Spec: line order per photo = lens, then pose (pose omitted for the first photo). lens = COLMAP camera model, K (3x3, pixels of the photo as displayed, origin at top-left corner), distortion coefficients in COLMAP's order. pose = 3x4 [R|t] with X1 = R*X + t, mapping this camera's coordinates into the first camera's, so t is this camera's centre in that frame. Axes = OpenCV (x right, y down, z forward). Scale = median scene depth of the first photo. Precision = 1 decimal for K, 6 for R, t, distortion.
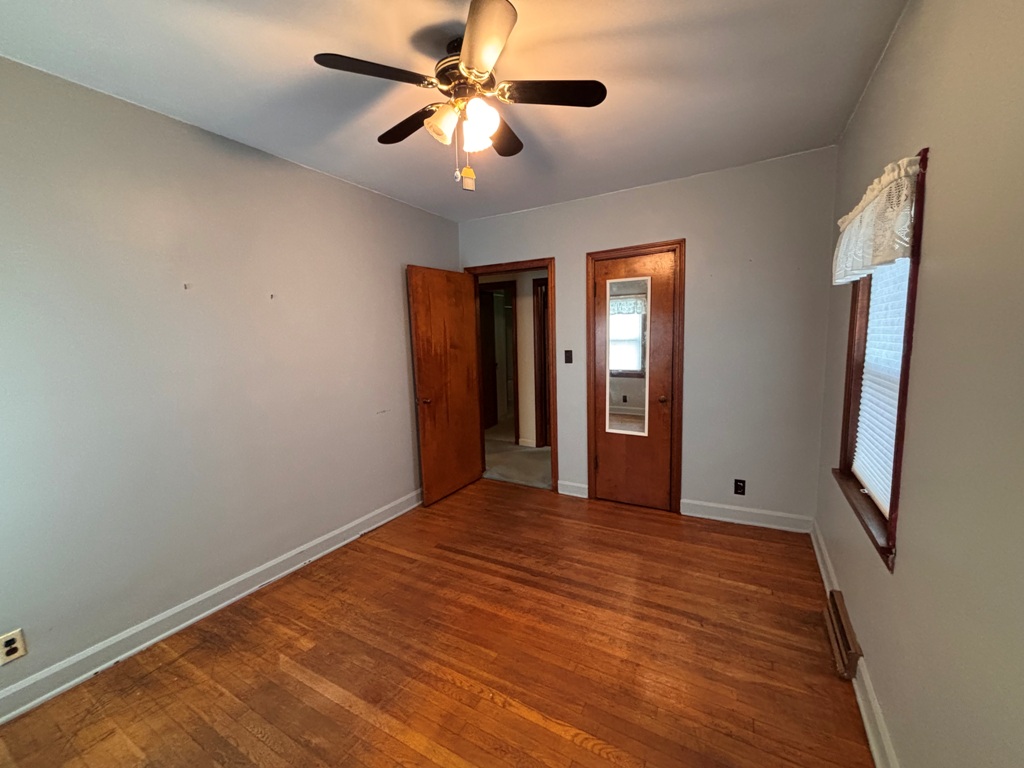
lens RADIAL K [[412.7, 0, 512.3], [0, 412.7, 386.7], [0, 0, 1]] dist [0.001791, -0.000021]
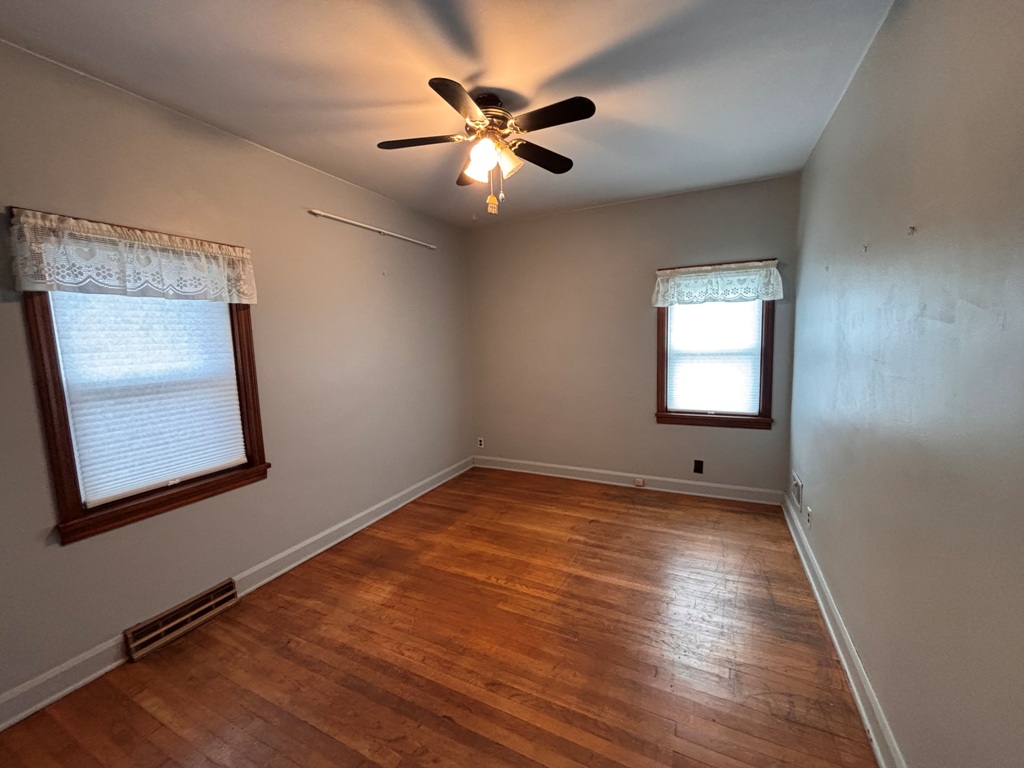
lens RADIAL K [[412.7, 0, 509.1], [0, 412.7, 382.5], [0, 0, 1]] dist [0.001791, -0.000021]
pose [[-0.996560, 0.064571, -0.051943, -0.045851], [0.050450, 0.969985, 0.237874, -0.218369], [0.065744, 0.234436, -0.969906, 1.820097]]
